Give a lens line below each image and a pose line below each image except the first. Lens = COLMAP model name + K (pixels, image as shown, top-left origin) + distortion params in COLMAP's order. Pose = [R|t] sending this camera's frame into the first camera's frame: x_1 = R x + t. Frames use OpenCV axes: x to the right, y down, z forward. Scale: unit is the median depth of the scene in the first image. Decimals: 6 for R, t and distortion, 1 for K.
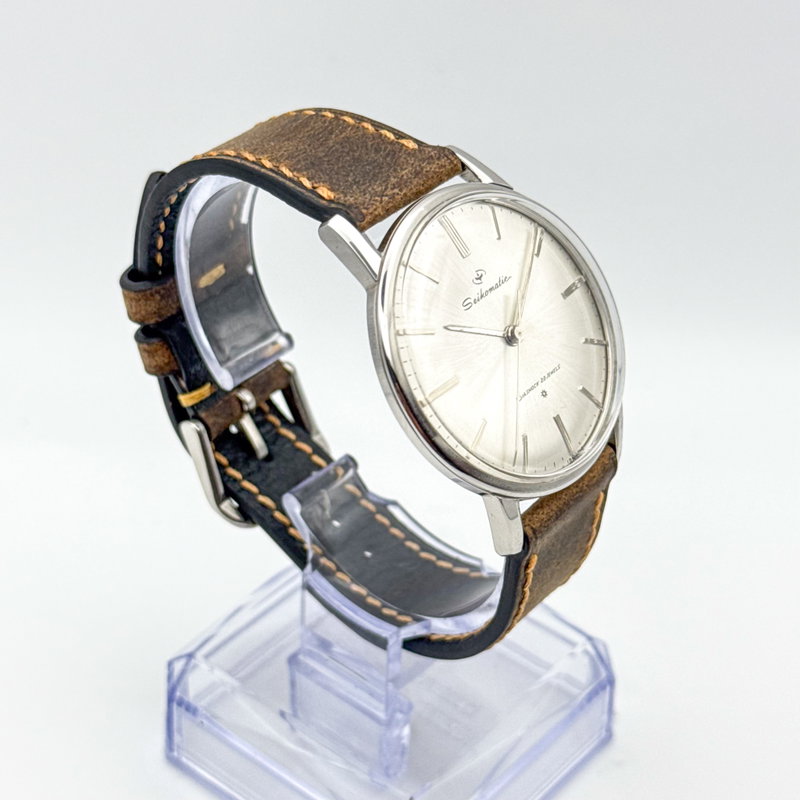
lens RADIAL K [[1895.6, 0, 392.5], [0, 1895.6, 395.1], [0, 0, 1]] dist [0.165038, 0.000000]
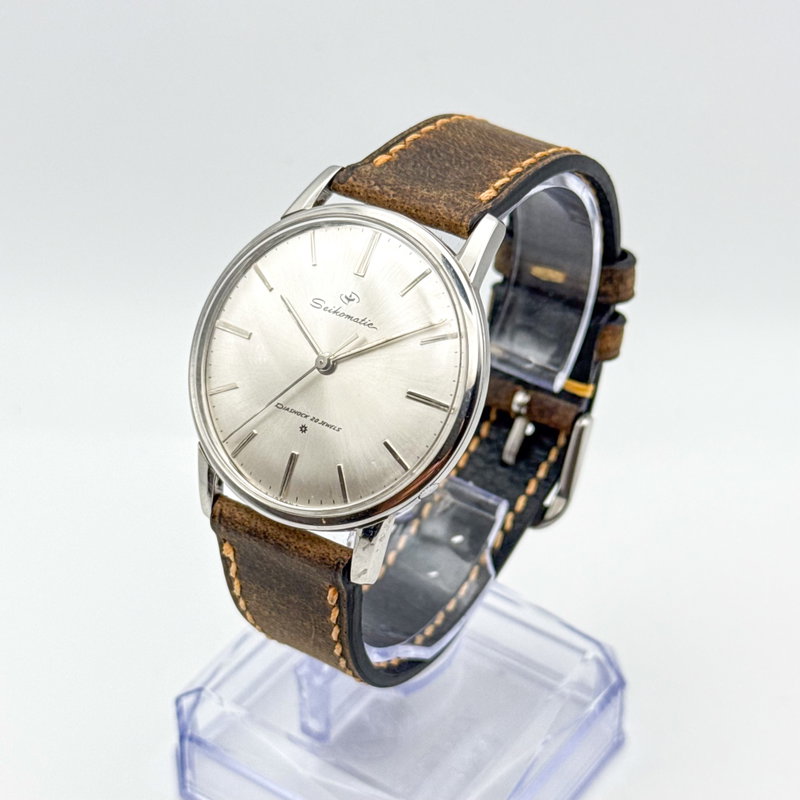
lens RADIAL K [[1895.6, 0, 399.3], [0, 1895.6, 396.2], [0, 0, 1]] dist [0.165038, 0.000000]
pose [[0.089918, 0.563641, -0.821111, 0.834158], [-0.595027, 0.691536, 0.409536, -0.420107], [0.798660, 0.451759, 0.397563, 0.616197]]
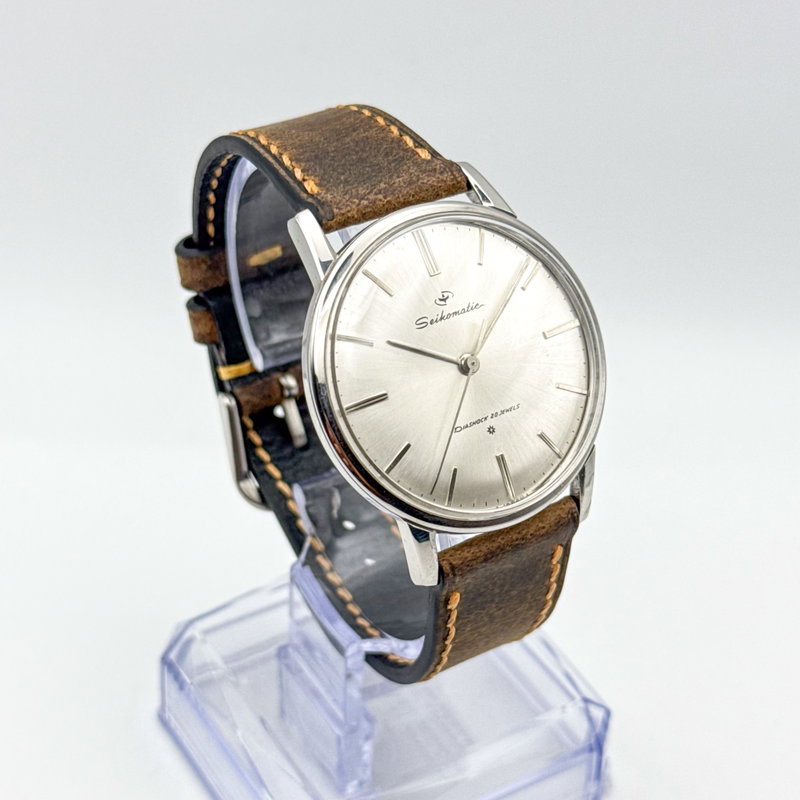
lens RADIAL K [[1895.6, 0, 404.5], [0, 1895.6, 401.8], [0, 0, 1]] dist [0.165038, 0.000000]
pose [[0.945604, 0.193775, -0.261313, 0.273951], [-0.194082, 0.980669, 0.024890, -0.028858], [0.261085, 0.027180, 0.964933, 0.056960]]
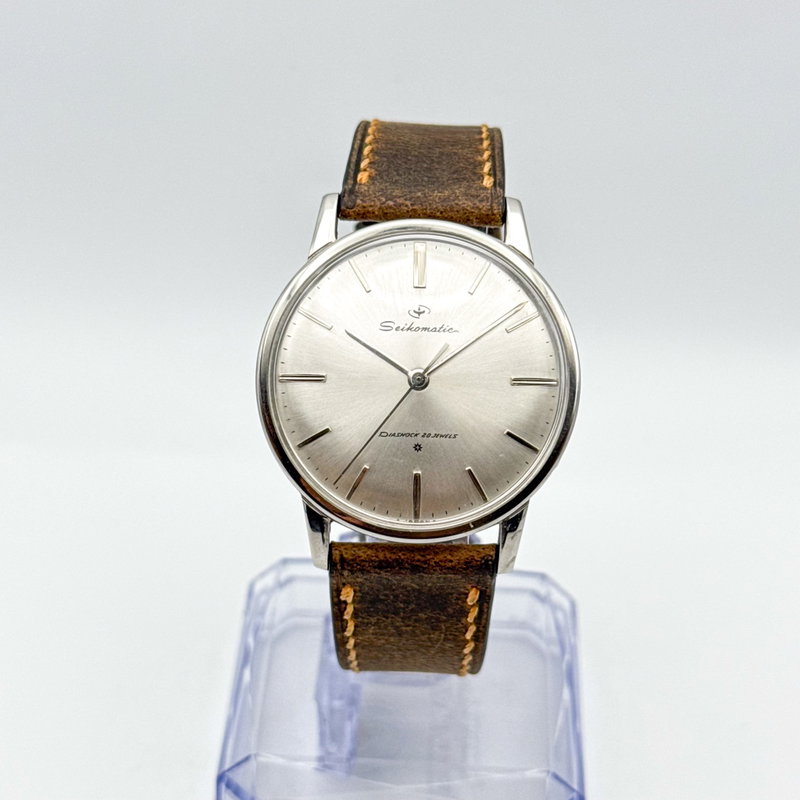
lens RADIAL K [[1895.6, 0, 405.0], [0, 1895.6, 401.4], [0, 0, 1]] dist [0.165038, 0.000000]
pose [[0.610170, 0.459683, -0.645278, 0.668794], [-0.481390, 0.861989, 0.158866, -0.166871], [0.629251, 0.213696, 0.747246, 0.243485]]
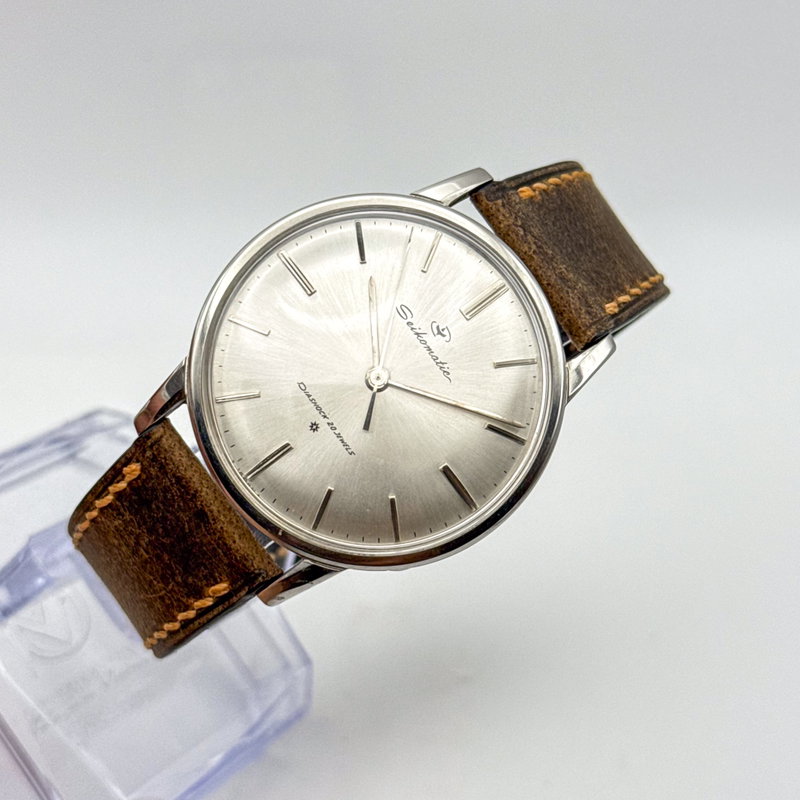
lens RADIAL K [[1895.6, 0, 396.4], [0, 1895.6, 398.1], [0, 0, 1]] dist [0.165038, 0.000000]
pose [[0.003148, 0.720235, -0.693723, 0.625353], [-0.973352, 0.161276, 0.163022, -0.167695], [0.229295, 0.674724, 0.701550, 0.390789]]
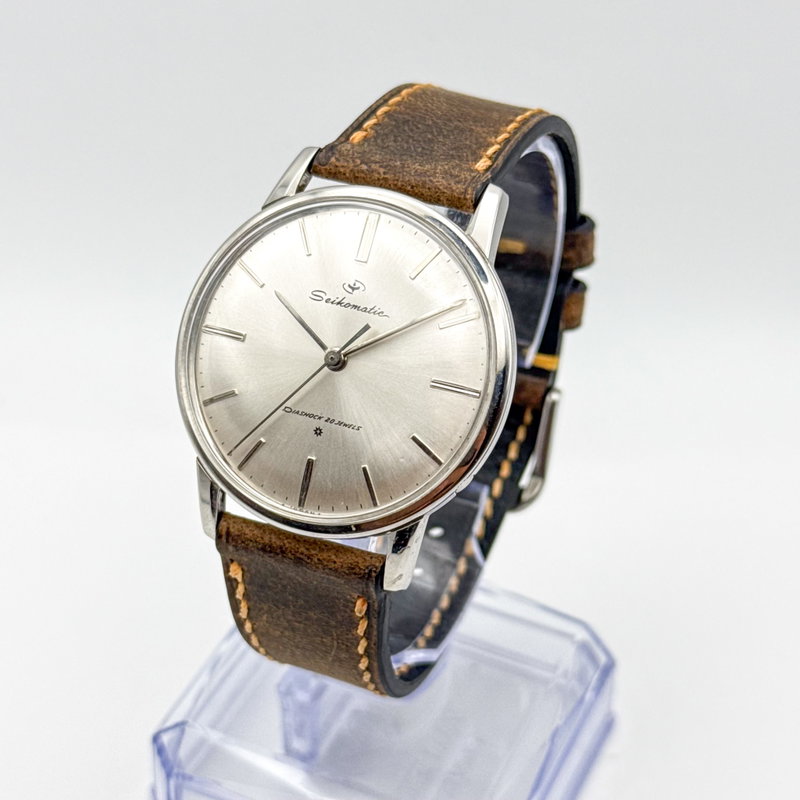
lens RADIAL K [[1895.6, 0, 381.3], [0, 1895.6, 399.8], [0, 0, 1]] dist [0.165038, 0.000000]
pose [[0.262484, 0.552423, -0.791158, 0.757577], [-0.577109, 0.746978, 0.330106, -0.312528], [0.773335, 0.369937, 0.514878, 0.528335]]
